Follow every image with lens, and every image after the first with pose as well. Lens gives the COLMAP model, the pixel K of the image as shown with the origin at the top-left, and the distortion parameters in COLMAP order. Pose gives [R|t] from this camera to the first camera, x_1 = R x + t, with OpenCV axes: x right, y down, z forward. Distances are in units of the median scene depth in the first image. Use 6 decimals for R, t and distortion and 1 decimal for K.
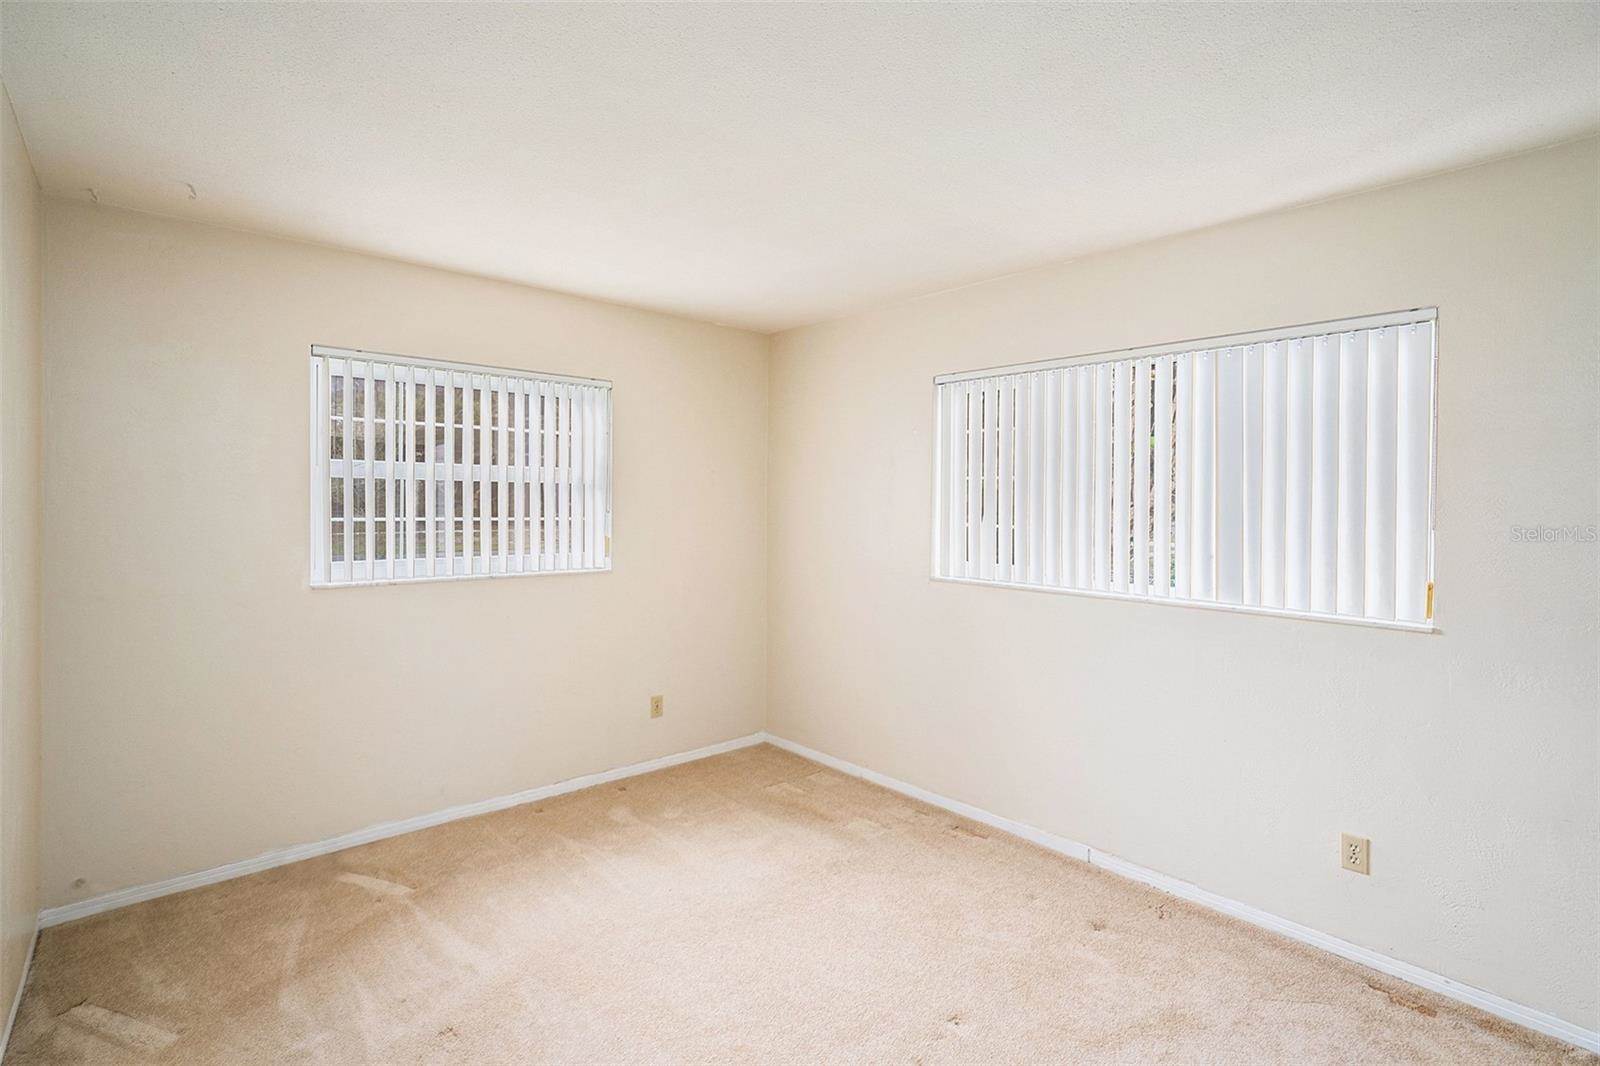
lens RADIAL K [[758.2, 0, 794.8], [0, 758.2, 510.6], [0, 0, 1]] dist [-0.054436, 0.020067]
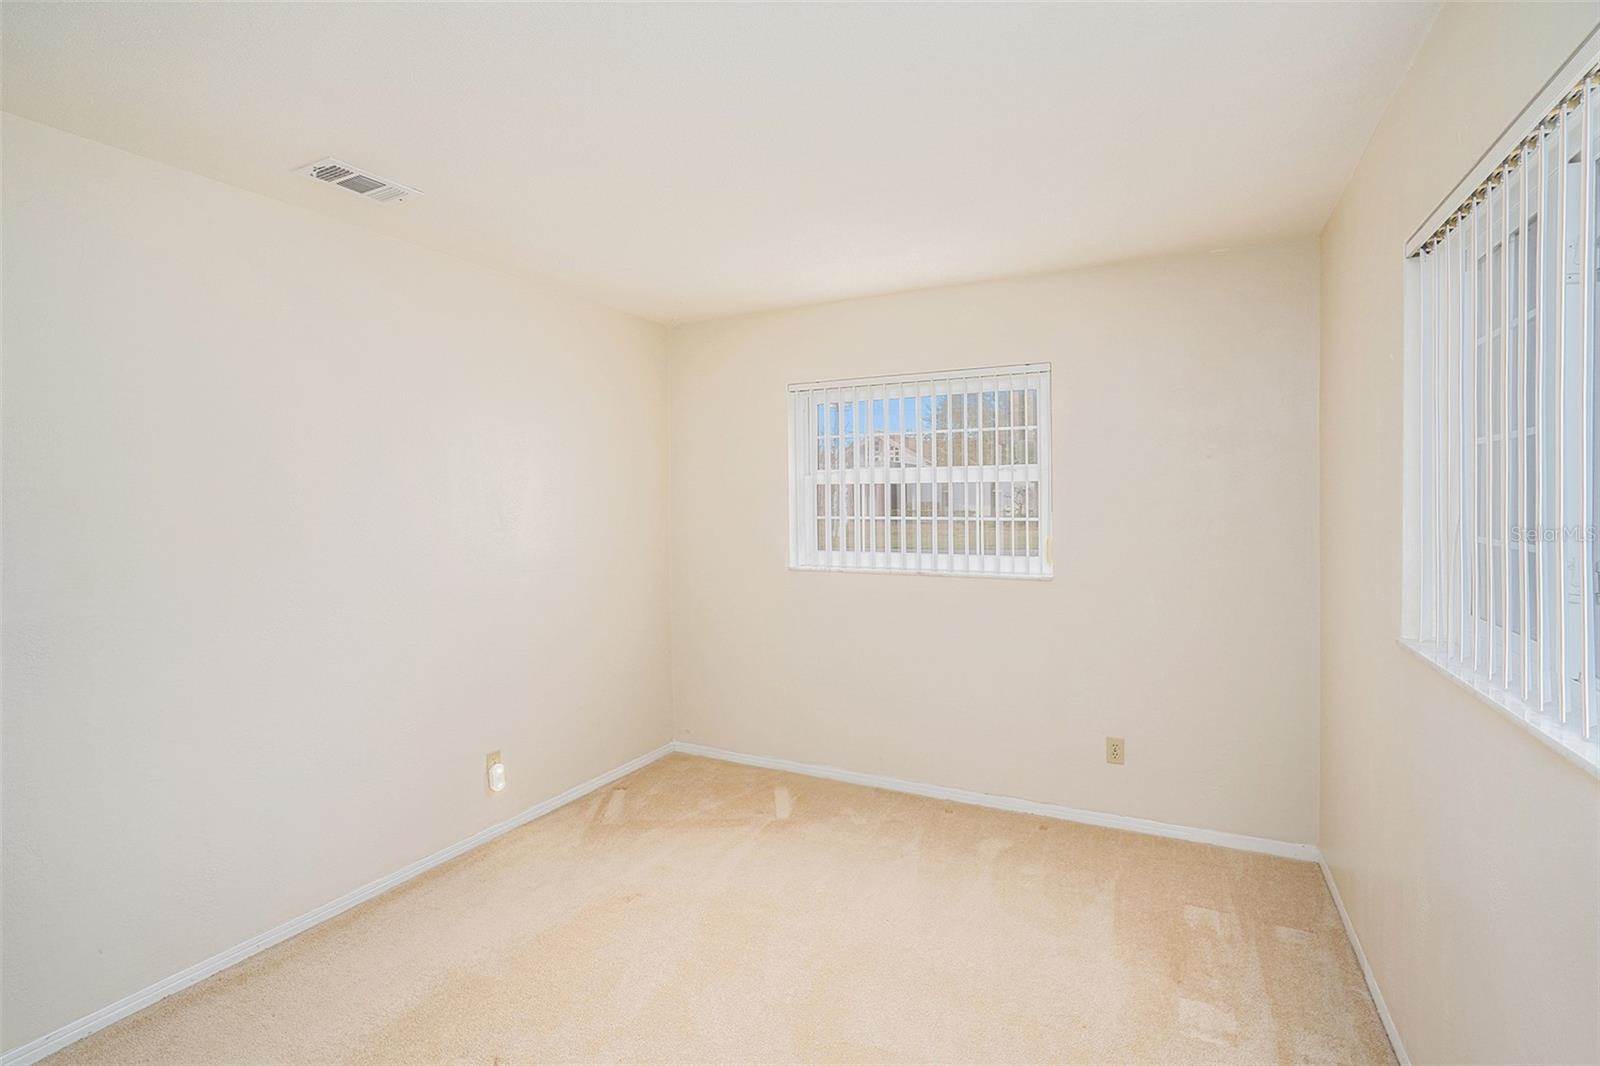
lens RADIAL K [[758.2, 0, 794.8], [0, 758.2, 510.6], [0, 0, 1]] dist [-0.054436, 0.020067]
pose [[0.360937, 0.003023, -0.932585, 0.575256], [-0.003619, 0.999992, 0.001841, -0.001547], [0.932583, 0.002710, 0.360945, 0.491815]]
